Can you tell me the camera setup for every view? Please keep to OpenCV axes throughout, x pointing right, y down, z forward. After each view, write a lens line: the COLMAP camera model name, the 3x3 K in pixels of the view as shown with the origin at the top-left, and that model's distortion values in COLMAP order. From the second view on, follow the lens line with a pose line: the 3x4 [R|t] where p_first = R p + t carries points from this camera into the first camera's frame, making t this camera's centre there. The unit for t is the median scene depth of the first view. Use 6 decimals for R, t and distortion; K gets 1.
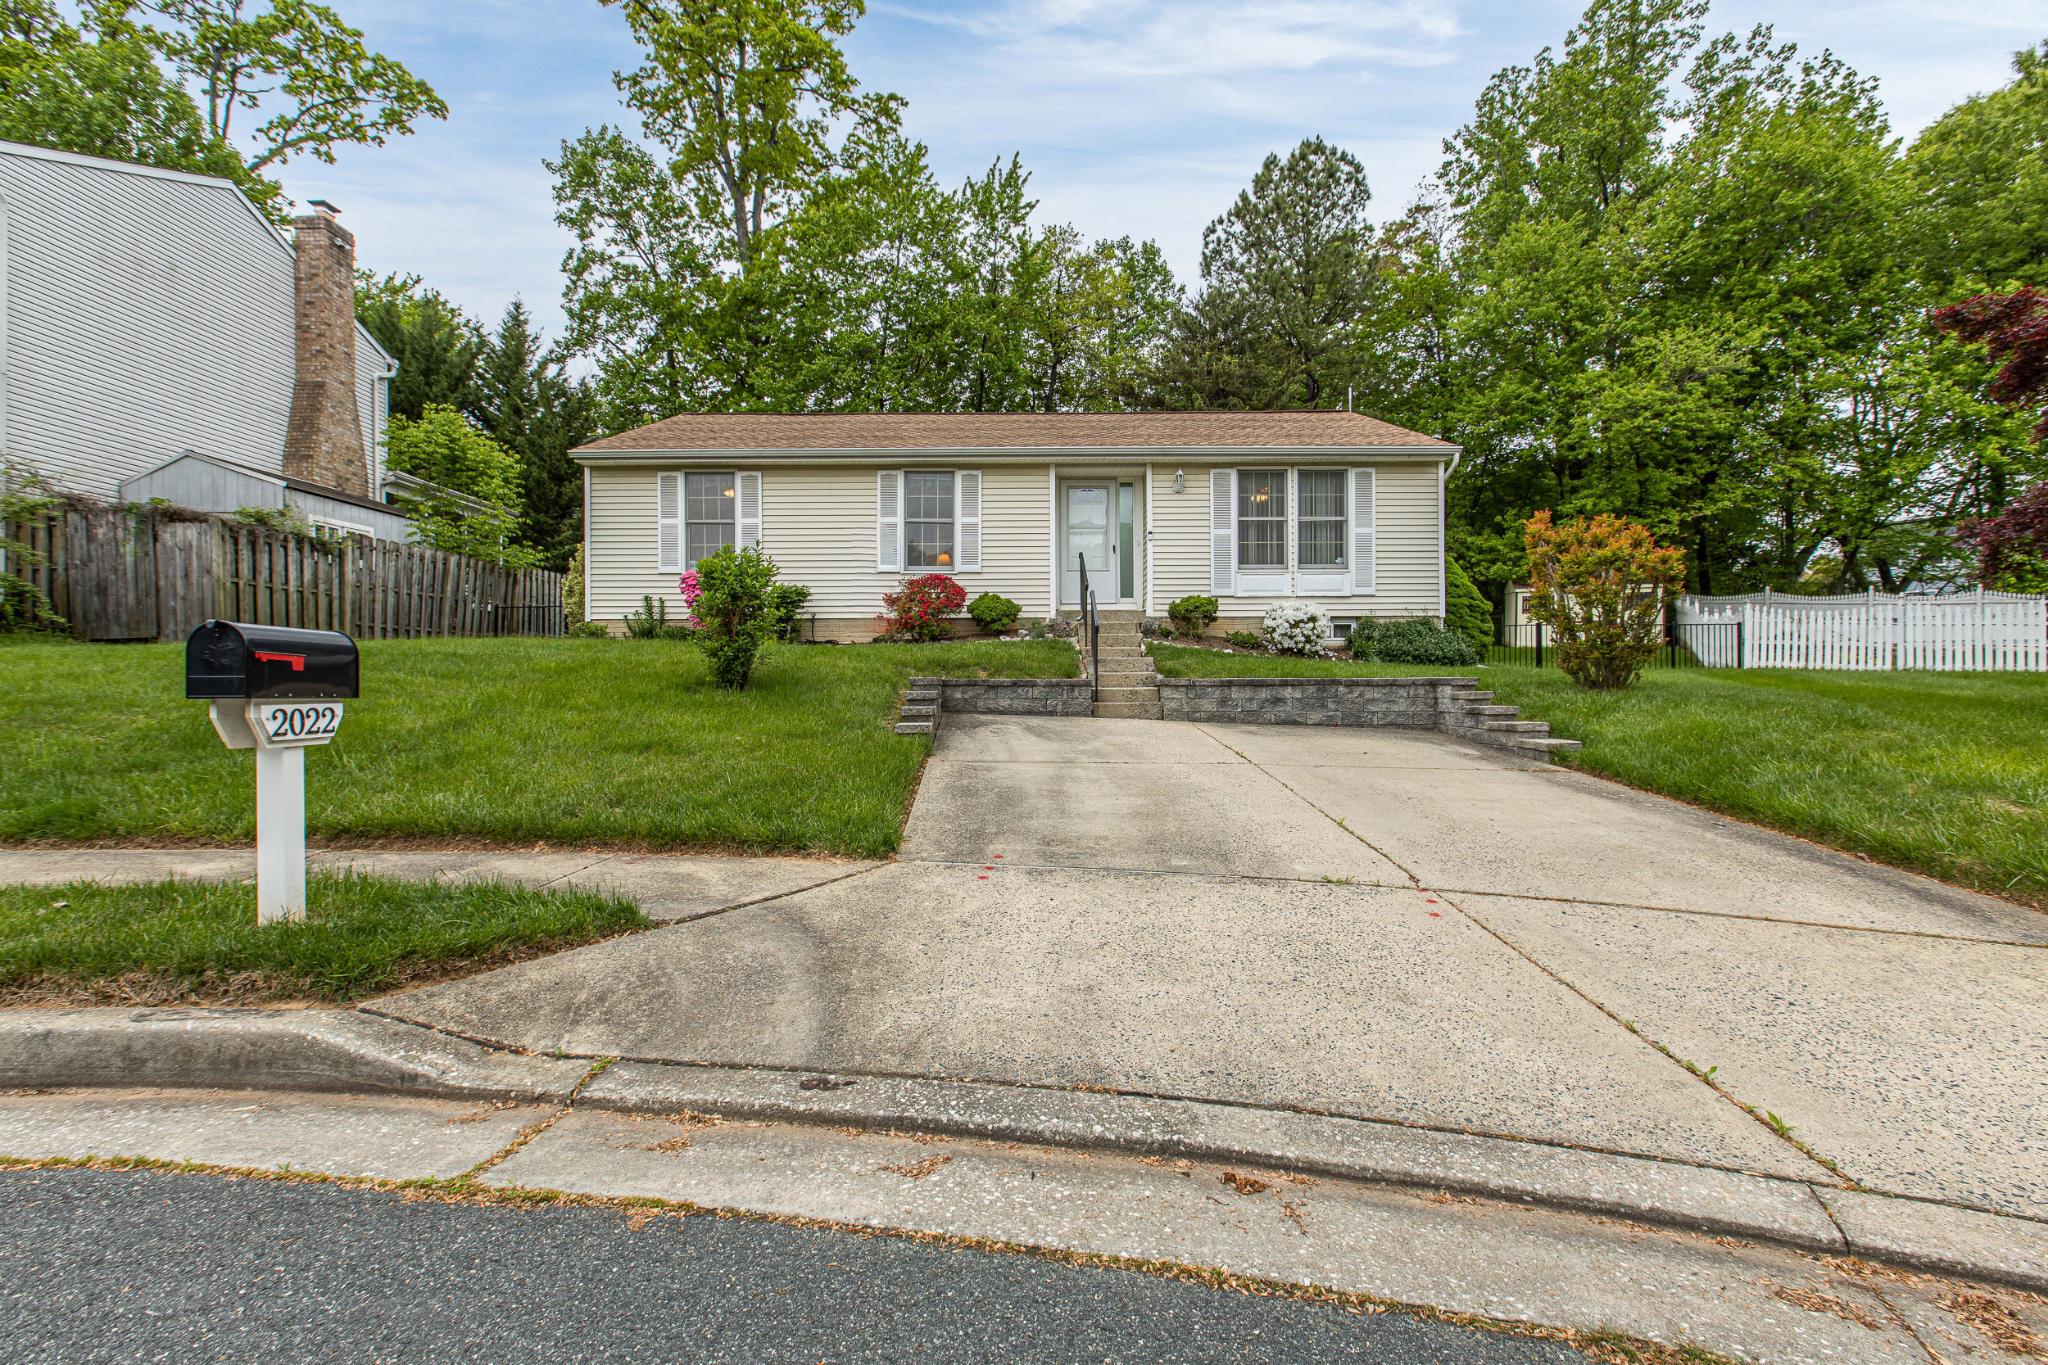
lens RADIAL K [[903.6, 0, 1020.1], [0, 903.6, 688.3], [0, 0, 1]] dist [0.000352, -0.000717]
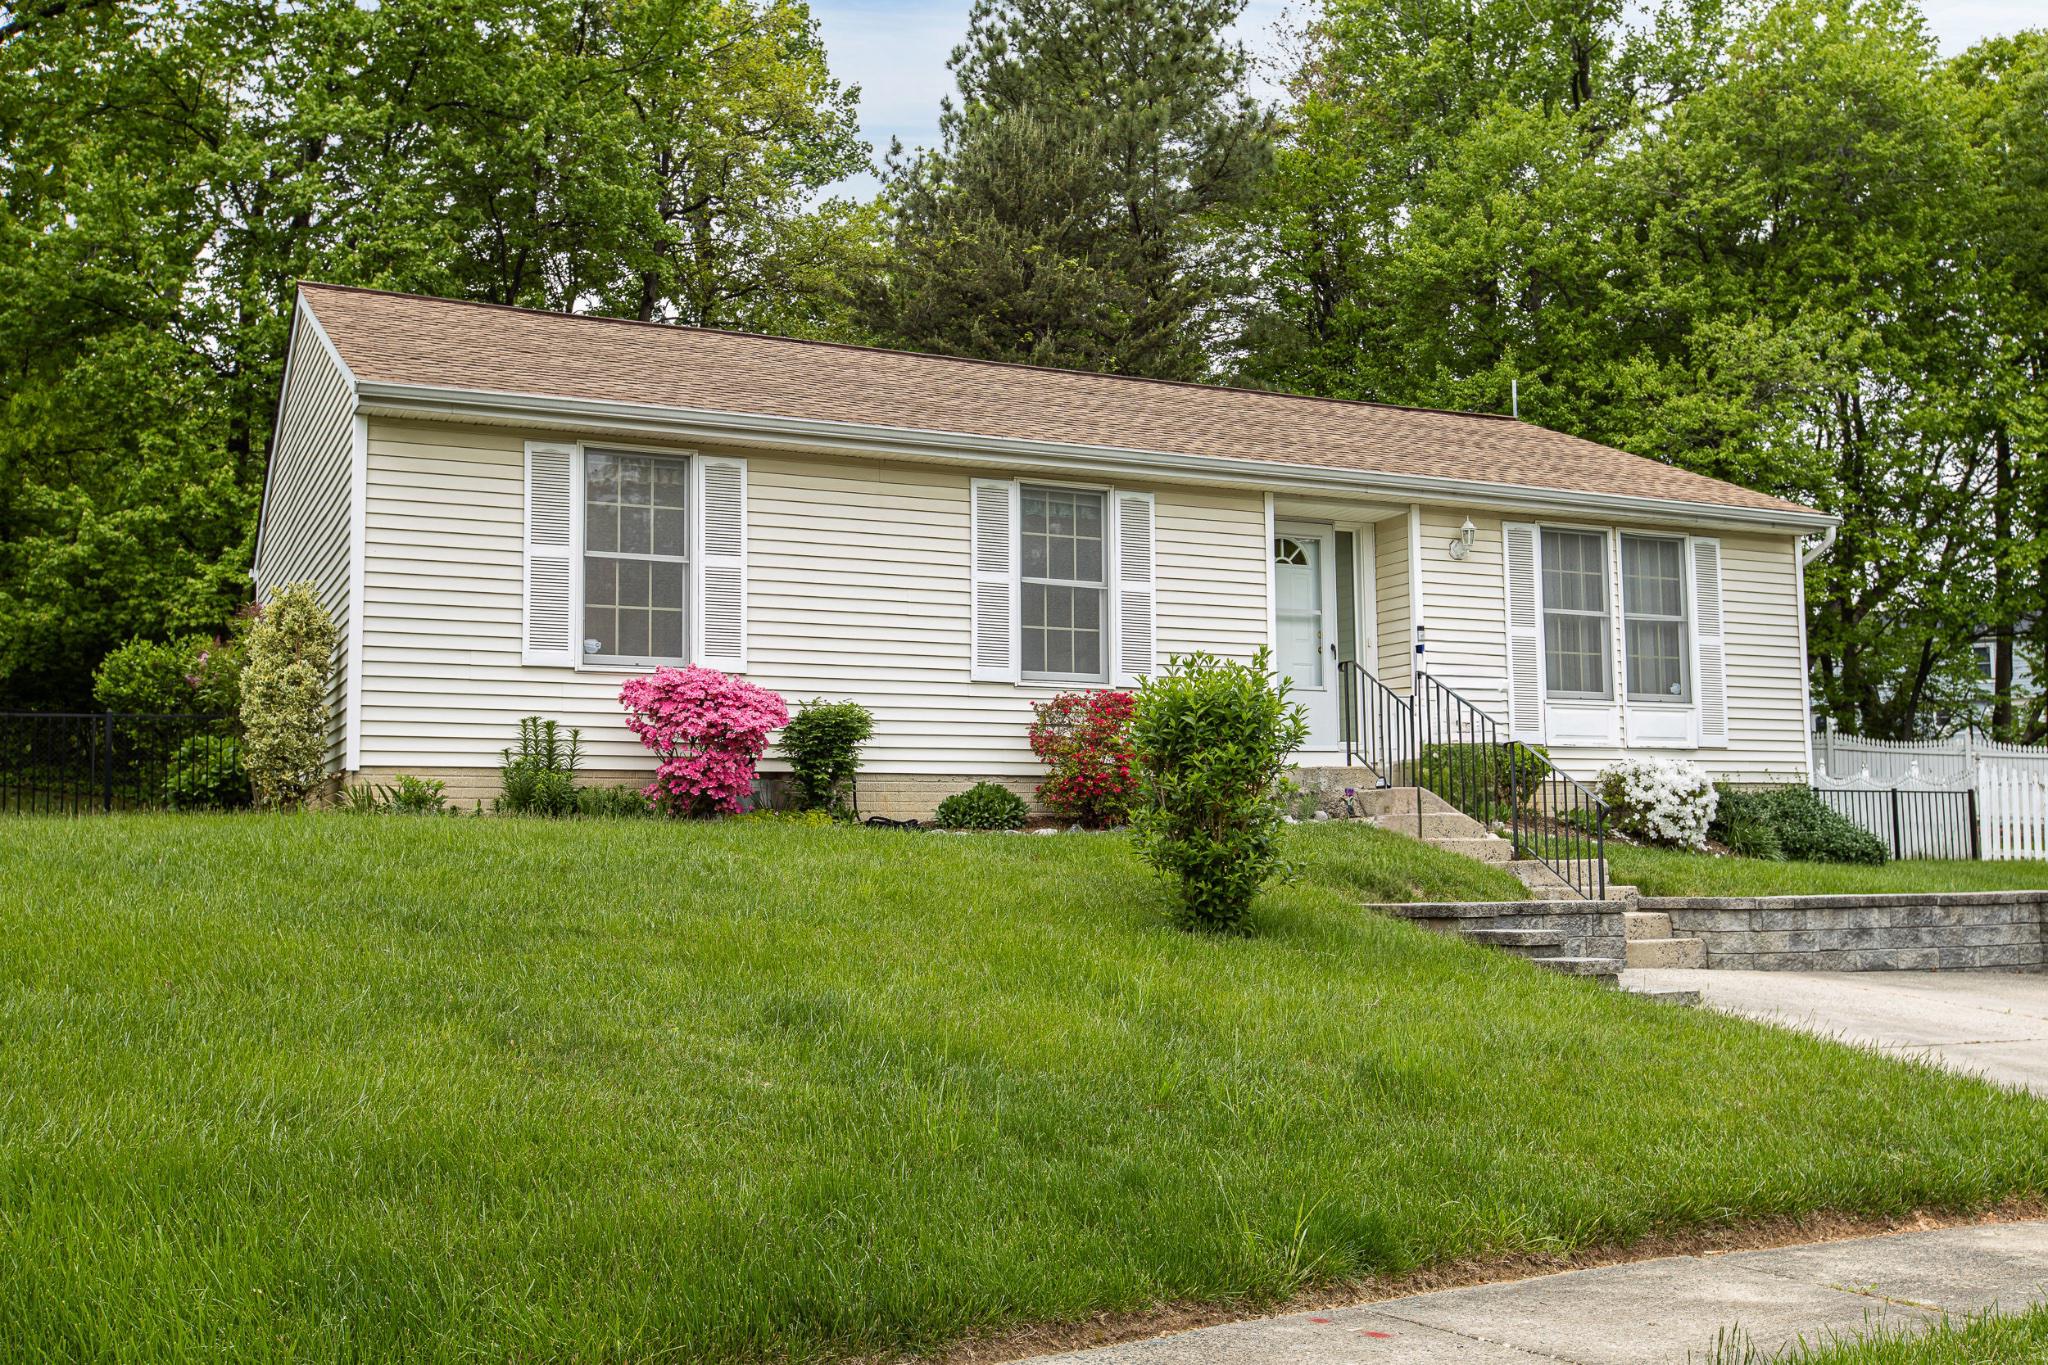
lens RADIAL K [[1975.8, 0, 1013.1], [0, 1975.8, 686.7], [0, 0, 1]] dist [-0.004253, 0.000000]
pose [[0.902103, 0.034255, 0.430158, -0.600454], [0.008776, 0.995182, -0.097654, -0.019382], [-0.431431, 0.091869, 0.897456, 0.020687]]
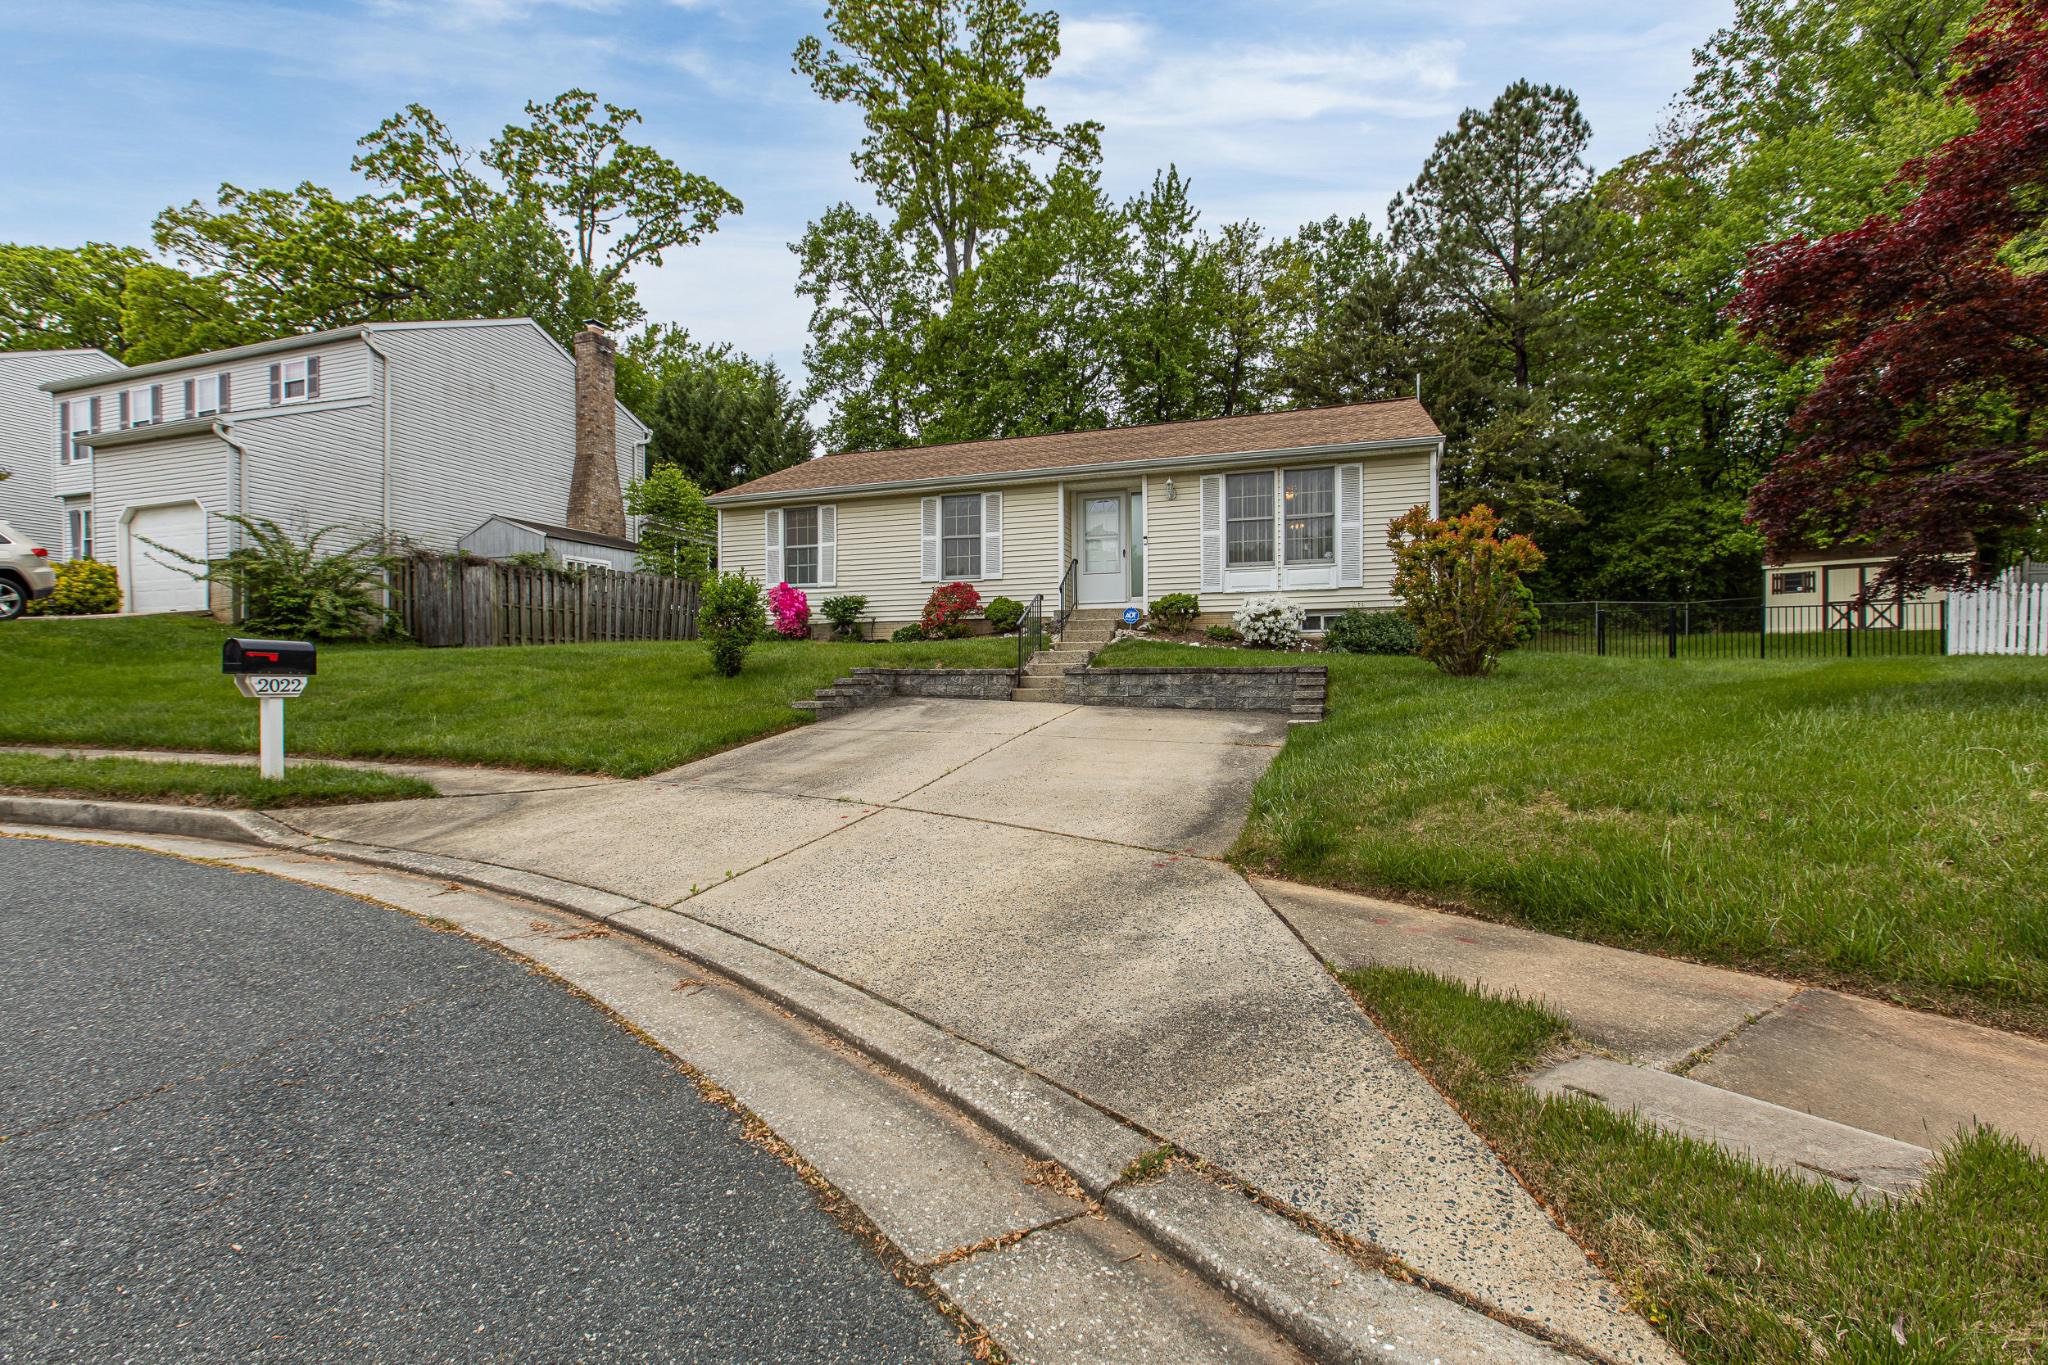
lens RADIAL K [[903.6, 0, 1017.0], [0, 903.6, 693.5], [0, 0, 1]] dist [0.000352, -0.000717]
pose [[0.944389, 0.004935, -0.328795, 0.358639], [-0.001545, 0.999943, 0.010571, 0.007293], [0.328828, -0.009476, 0.944342, -0.098523]]
